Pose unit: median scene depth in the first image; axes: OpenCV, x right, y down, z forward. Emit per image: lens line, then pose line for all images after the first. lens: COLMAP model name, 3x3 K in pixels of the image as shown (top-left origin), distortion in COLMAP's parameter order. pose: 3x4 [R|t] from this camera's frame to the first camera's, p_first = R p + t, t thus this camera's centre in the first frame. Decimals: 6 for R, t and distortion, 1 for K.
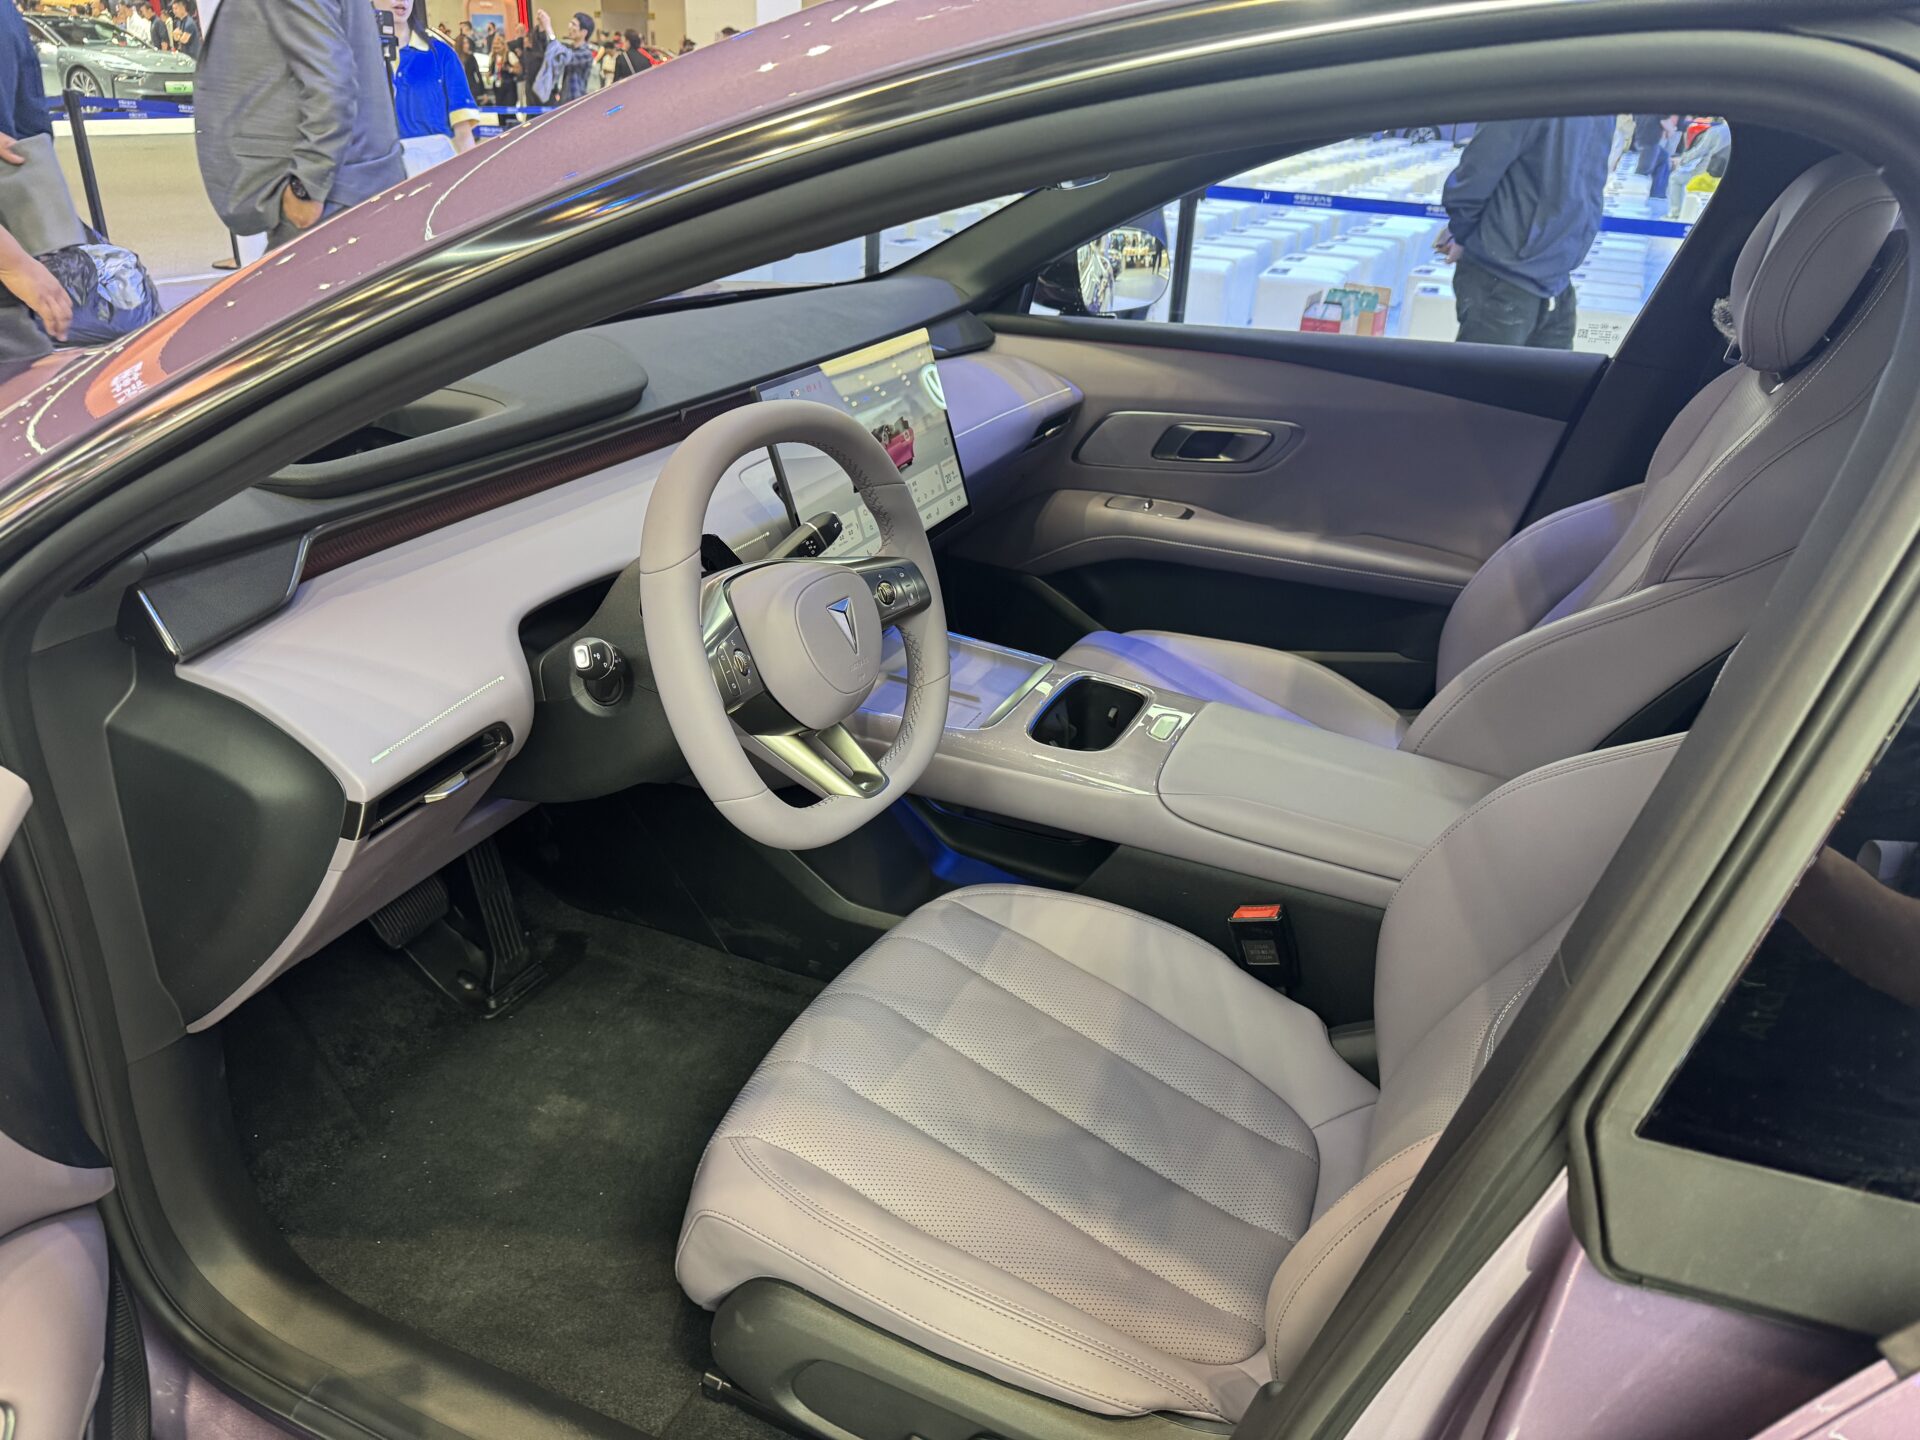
lens RADIAL K [[1360.3, 0, 957.3], [0, 1360.3, 705.3], [0, 0, 1]] dist [0.032385, -0.037319]
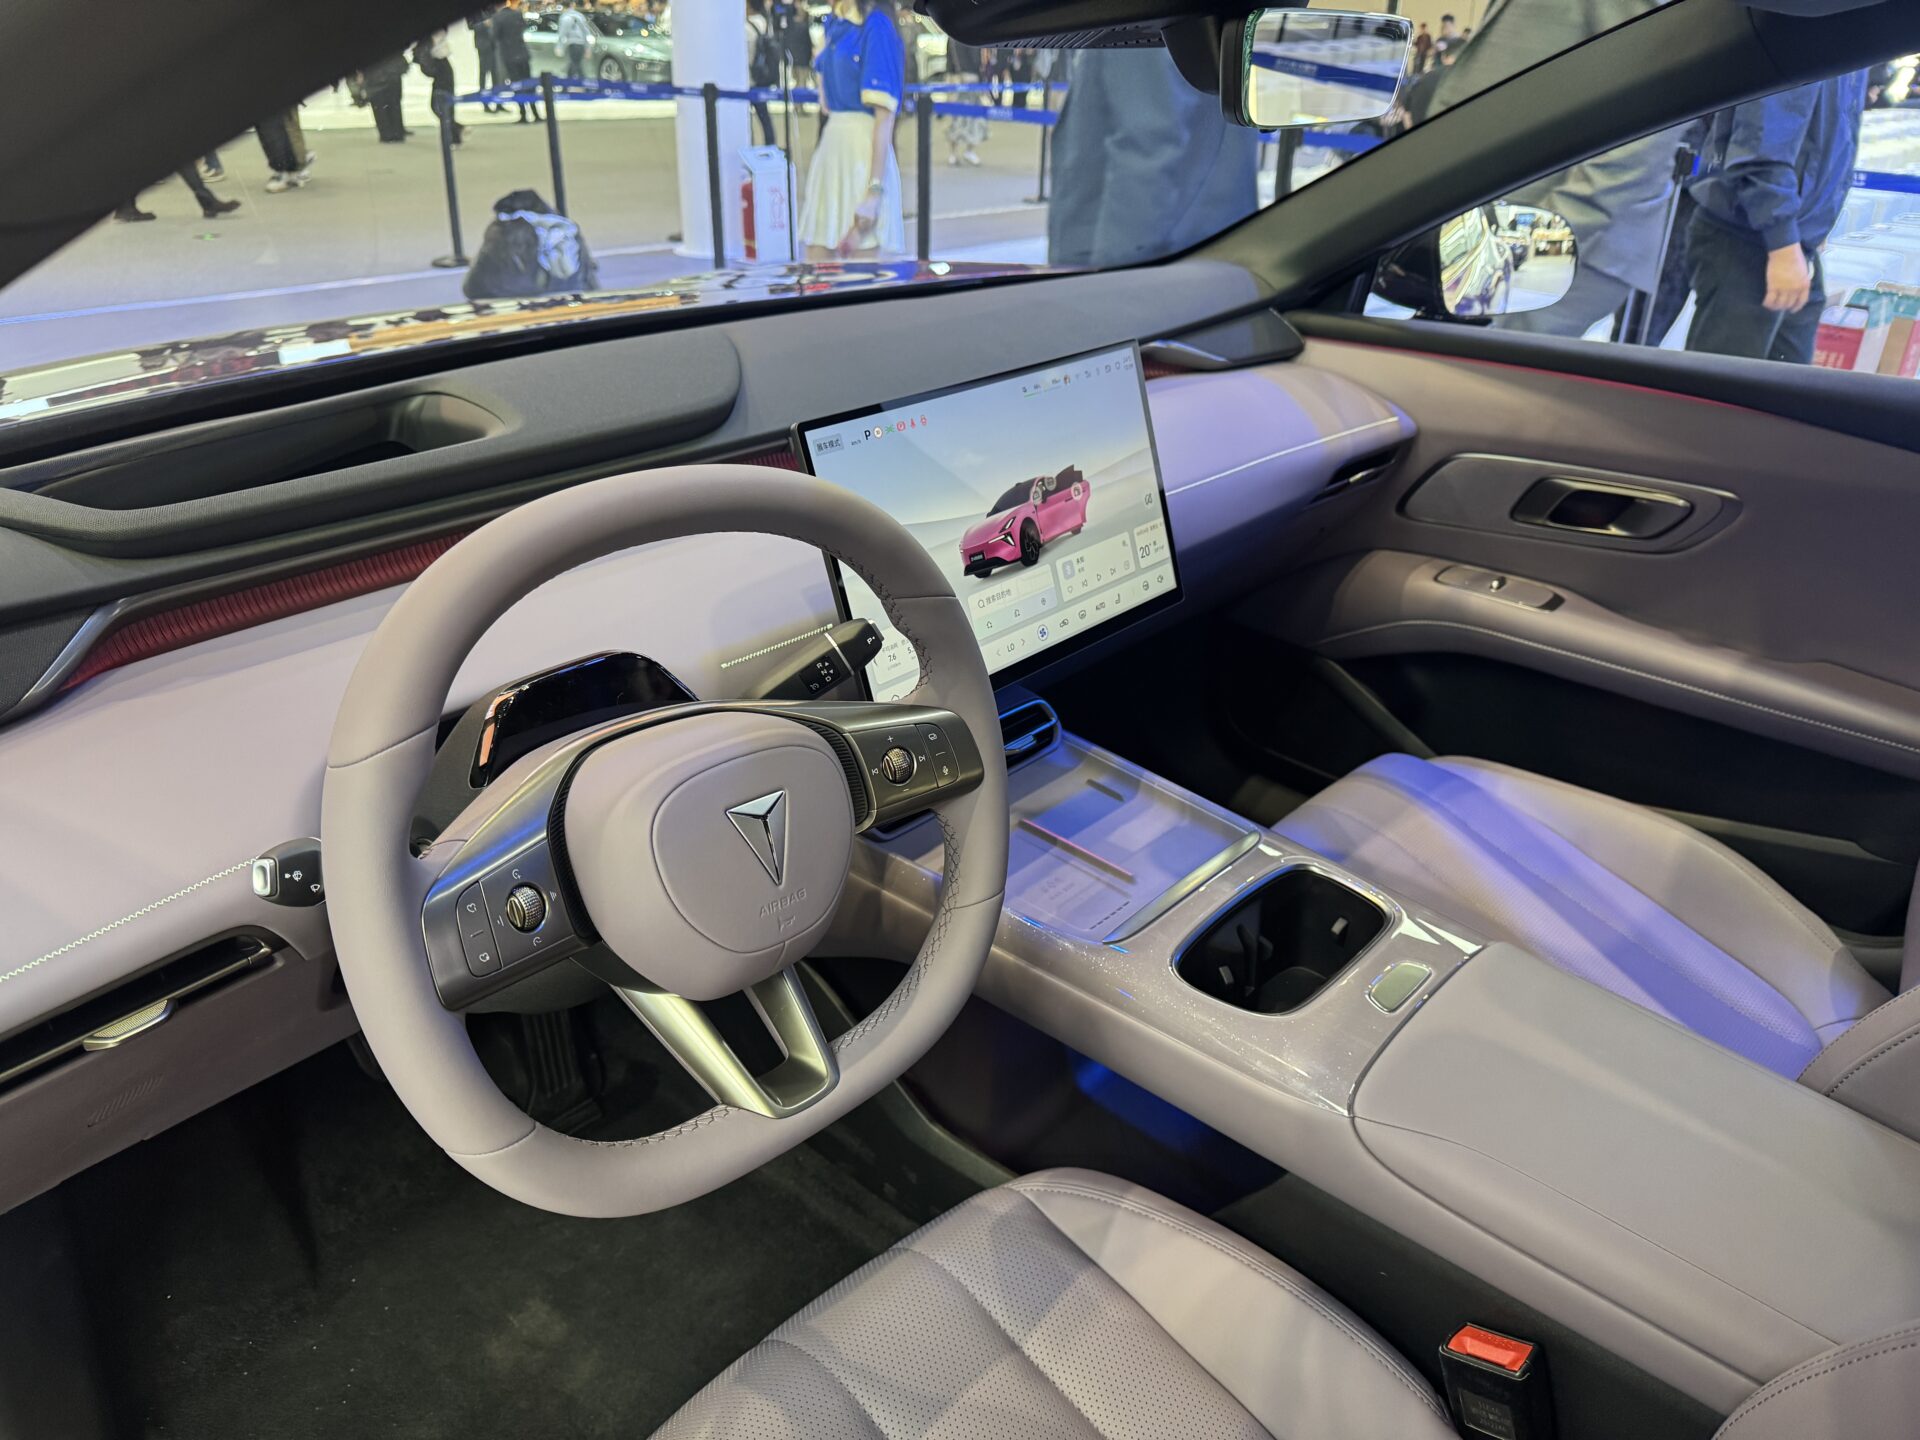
lens RADIAL K [[1360.3, 0, 953.5], [0, 1360.3, 734.6], [0, 0, 1]] dist [0.032385, -0.037319]
pose [[0.952236, 0.119431, -0.281040, 0.084128], [-0.110797, 0.992756, 0.046473, -0.073762], [0.284554, -0.013115, 0.958570, 0.232215]]
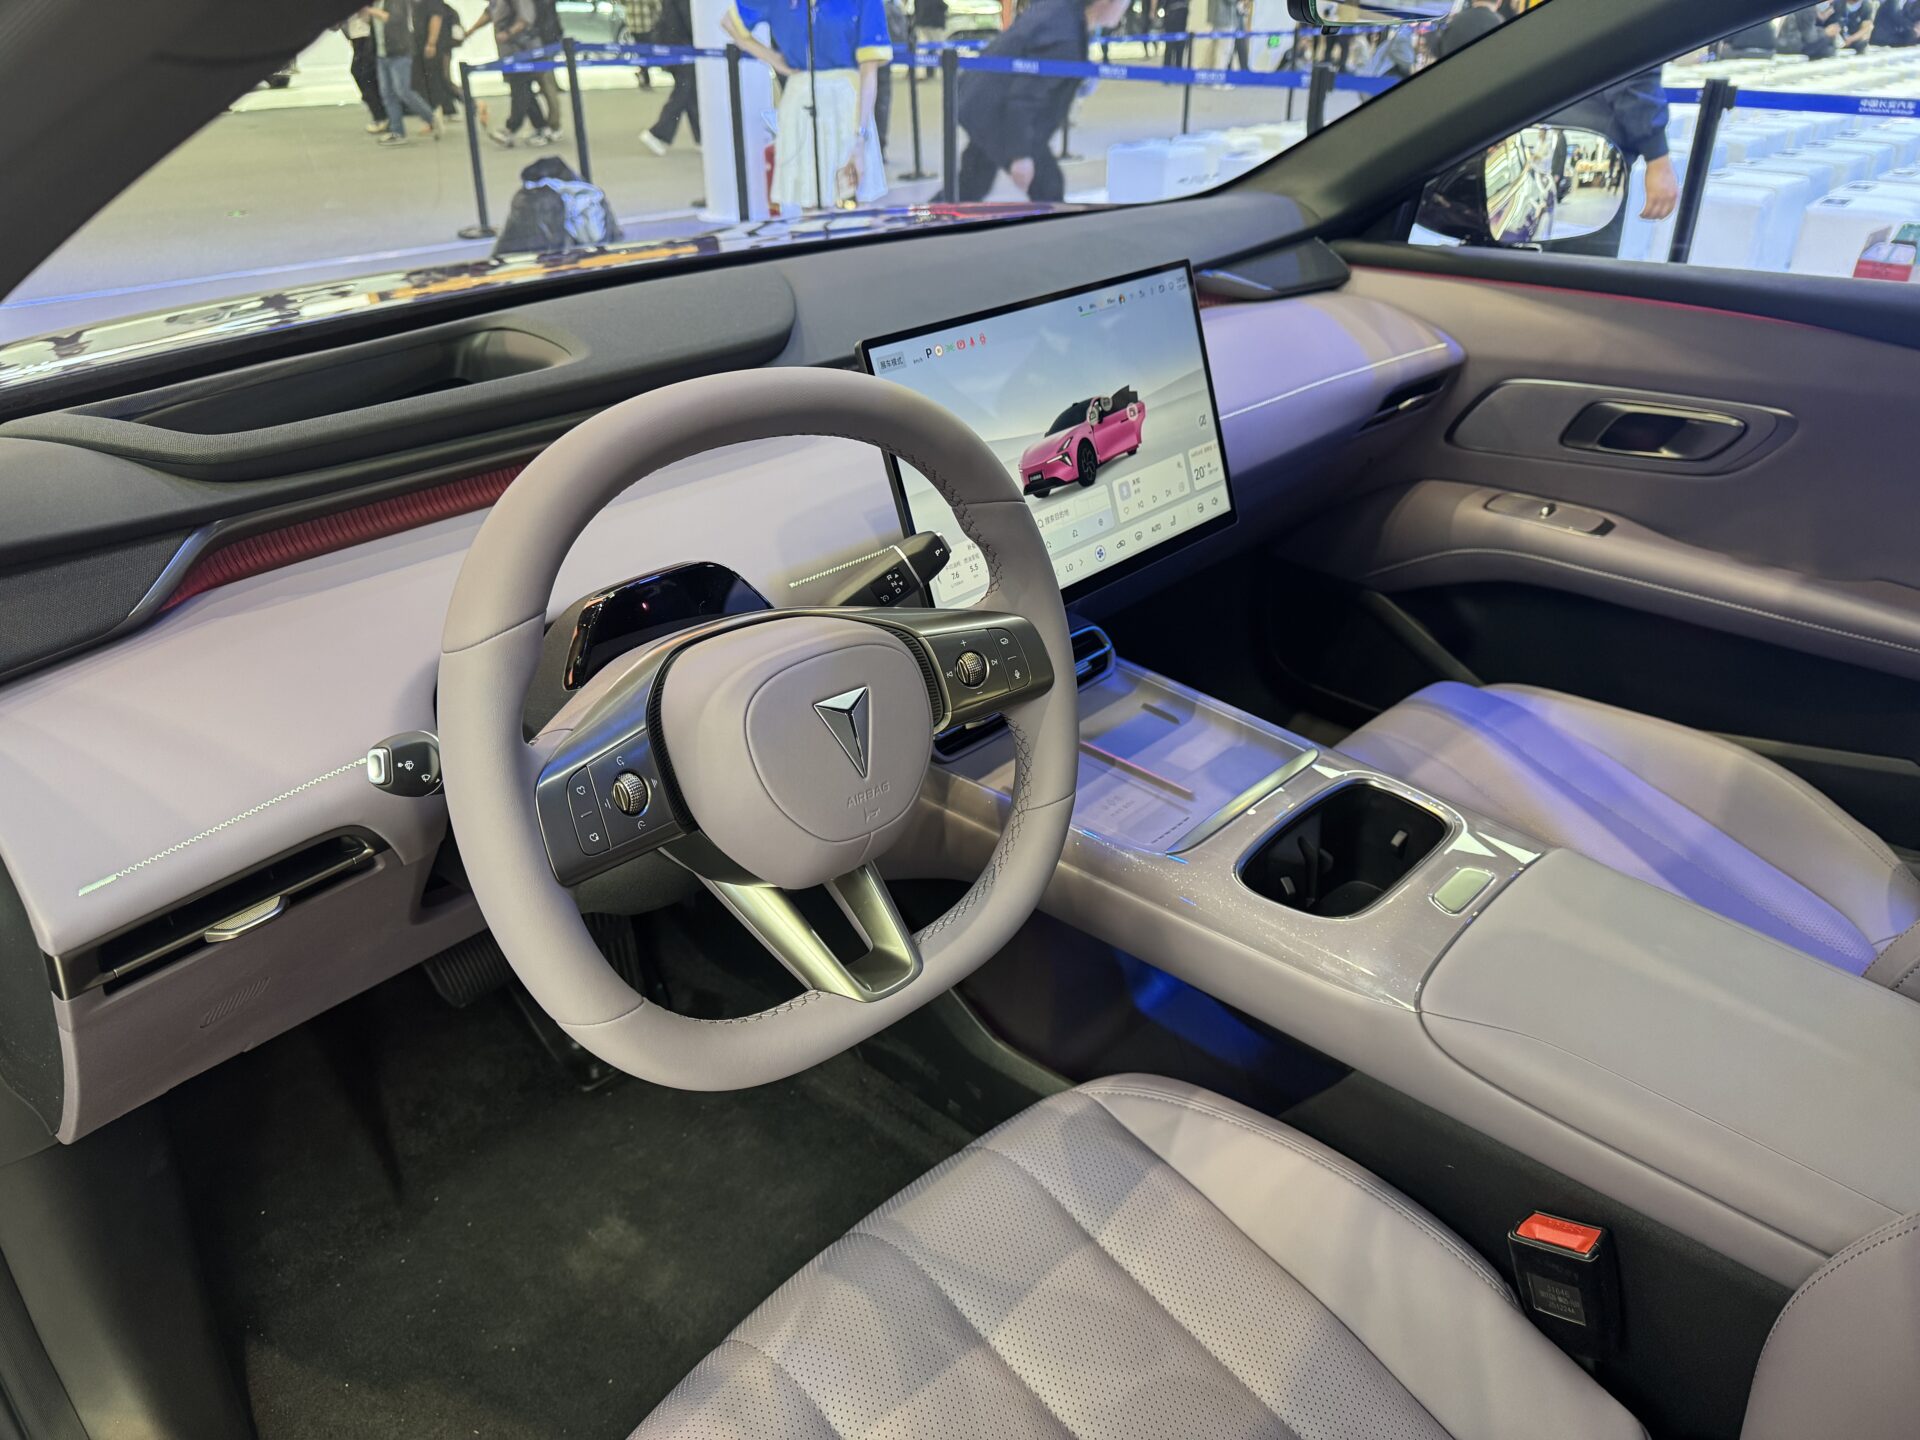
lens RADIAL K [[1360.3, 0, 950.8], [0, 1360.3, 732.5], [0, 0, 1]] dist [0.032385, -0.037319]
pose [[0.947053, 0.111798, -0.300986, 0.077291], [-0.094391, 0.992941, 0.071817, -0.055987], [0.306891, -0.039604, 0.950920, 0.220568]]
